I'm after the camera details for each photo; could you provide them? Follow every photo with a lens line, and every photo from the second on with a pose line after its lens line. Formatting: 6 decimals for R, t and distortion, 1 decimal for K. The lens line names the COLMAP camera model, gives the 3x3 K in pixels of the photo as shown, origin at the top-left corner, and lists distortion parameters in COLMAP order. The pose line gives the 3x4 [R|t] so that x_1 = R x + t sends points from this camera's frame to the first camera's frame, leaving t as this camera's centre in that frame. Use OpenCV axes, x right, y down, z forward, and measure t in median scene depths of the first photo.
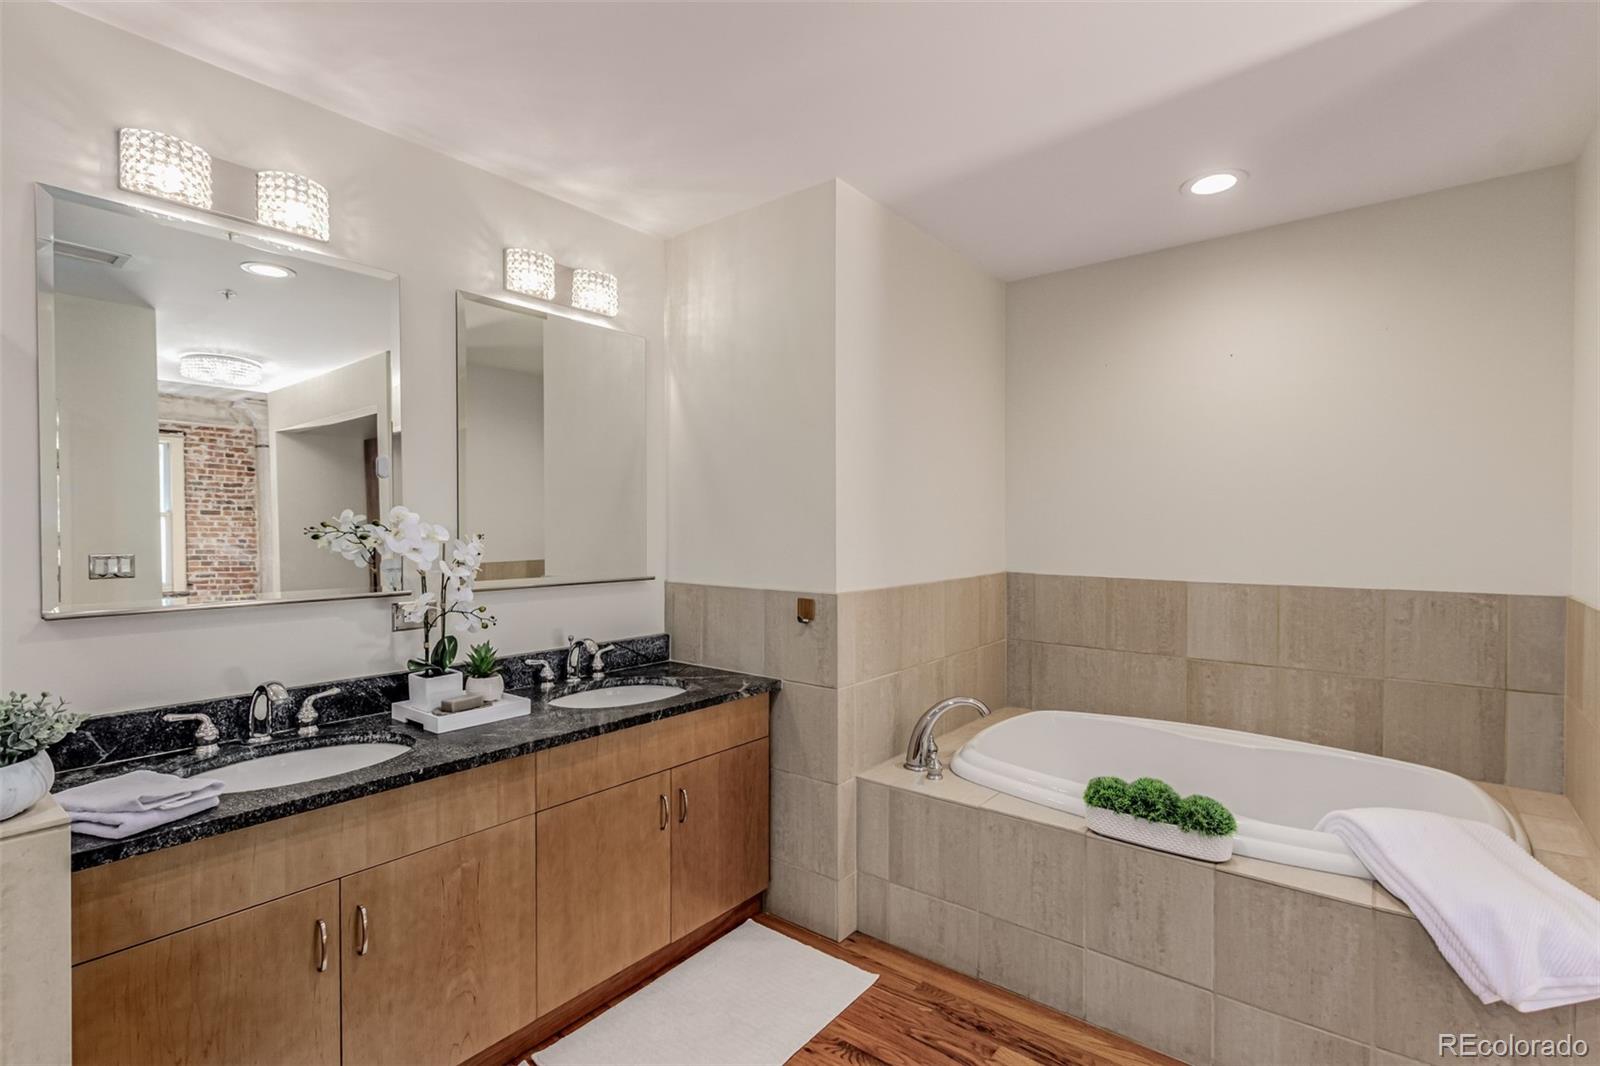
lens RADIAL K [[746.6, 0, 807.5], [0, 746.6, 539.0], [0, 0, 1]] dist [-0.001540, -0.000219]
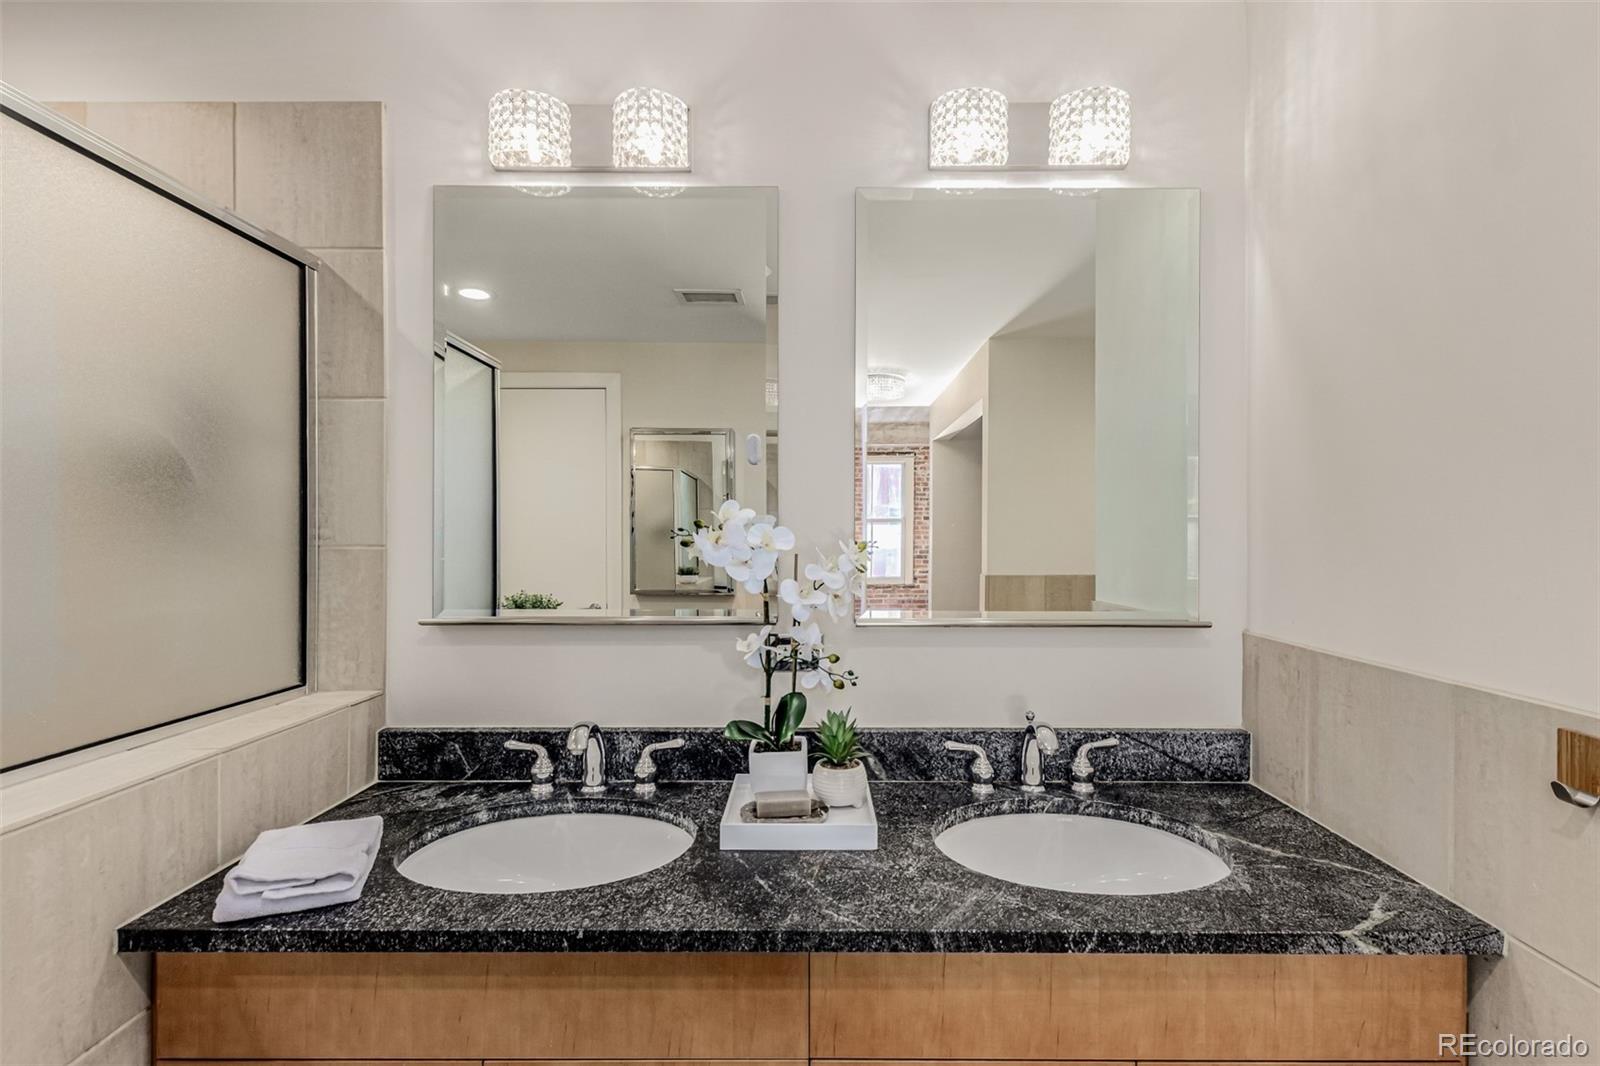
lens RADIAL K [[747.4, 0, 818.5], [0, 747.4, 532.4], [0, 0, 1]] dist [0.006552, -0.000488]
pose [[0.620245, 0.001537, -0.784407, 0.059405], [-0.013505, 0.999871, -0.008719, -0.008506], [0.784292, 0.016002, 0.620185, 0.603179]]
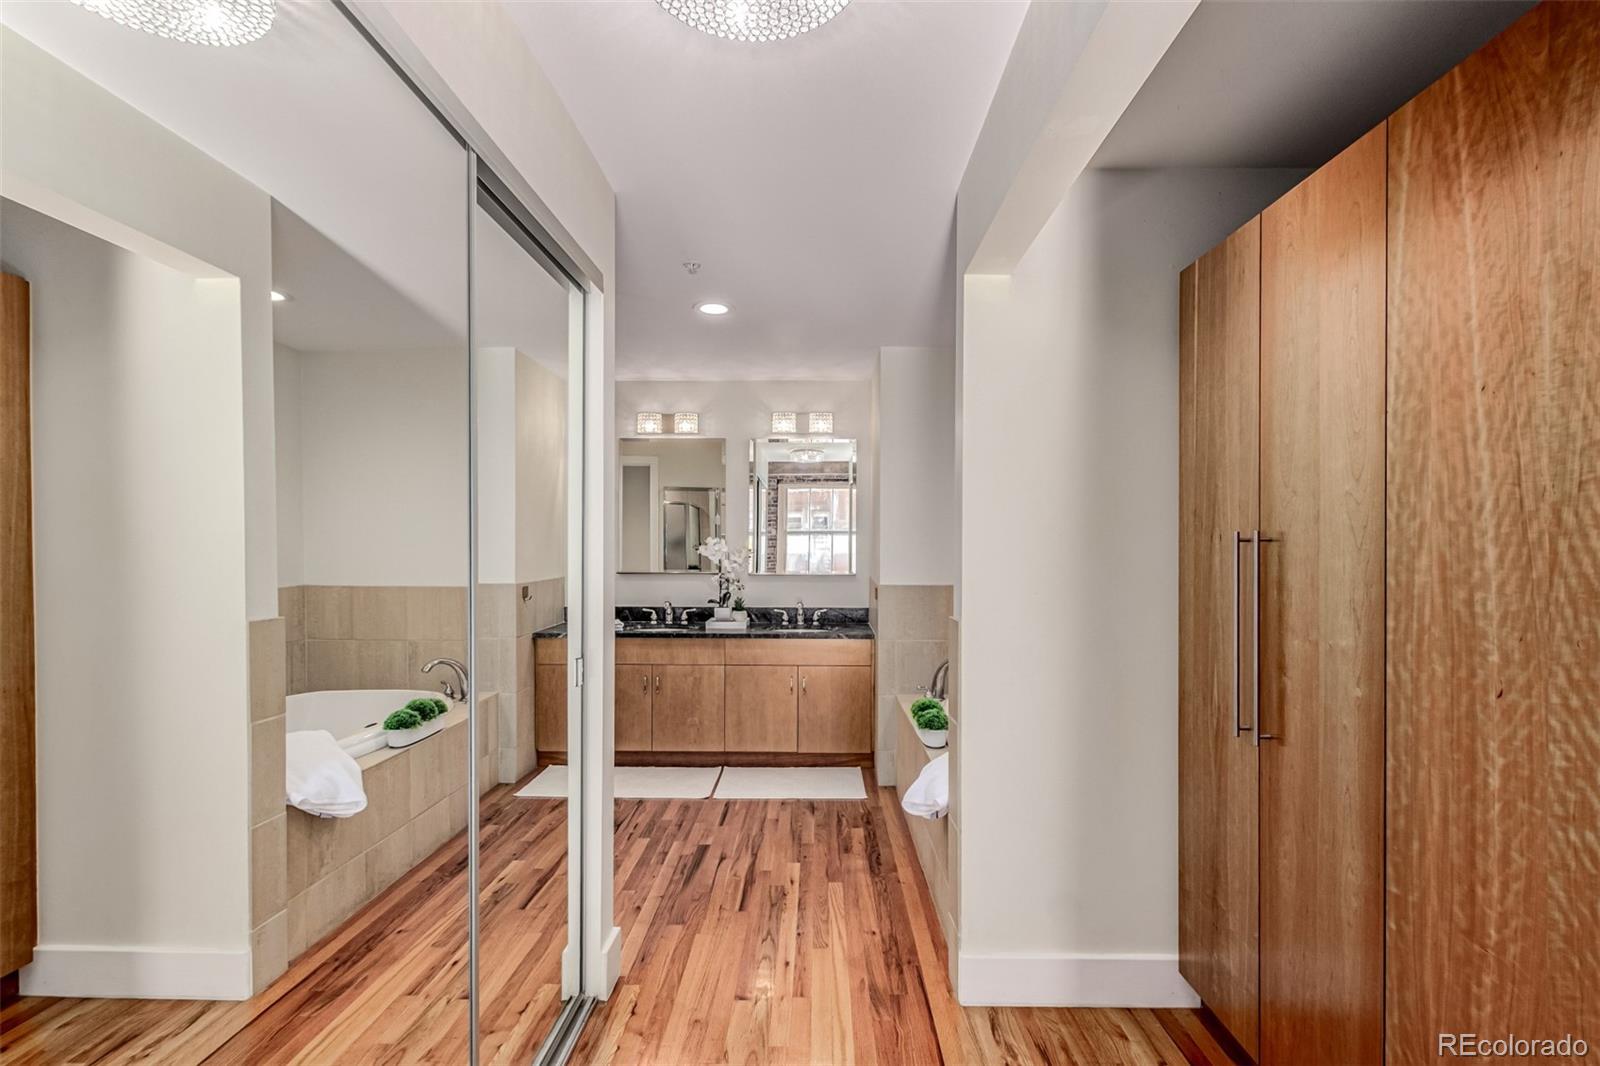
lens RADIAL K [[754.1, 0, 795.4], [0, 754.1, 543.3], [0, 0, 1]] dist [0.003450, 0.000006]
pose [[0.593033, 0.005756, -0.805157, 1.572208], [-0.017201, 0.999837, -0.005521, -0.013728], [0.804994, 0.017123, 0.593035, -0.242493]]
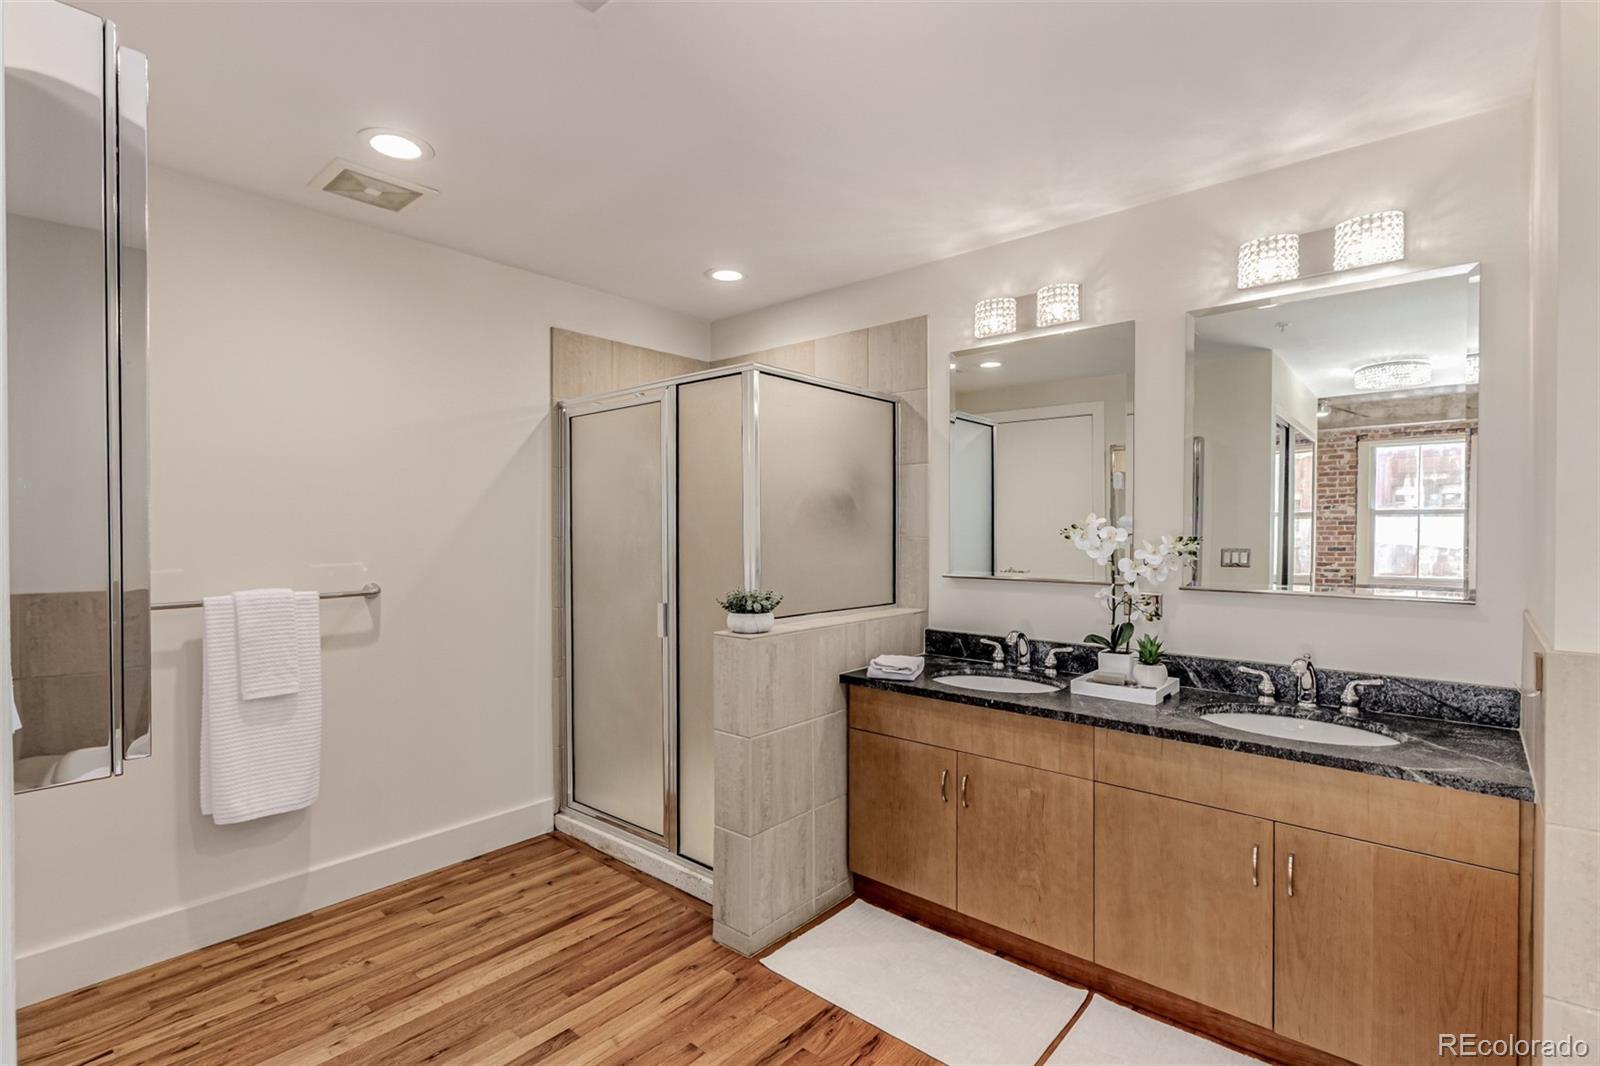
lens RADIAL K [[746.4, 0, 802.9], [0, 746.4, 539.5], [0, 0, 1]] dist [0.004399, 0.000231]
pose [[-0.052609, 0.016968, -0.998471, 0.723710], [-0.013927, 0.999746, 0.017724, -0.014791], [0.998518, 0.014839, -0.052359, 0.554988]]
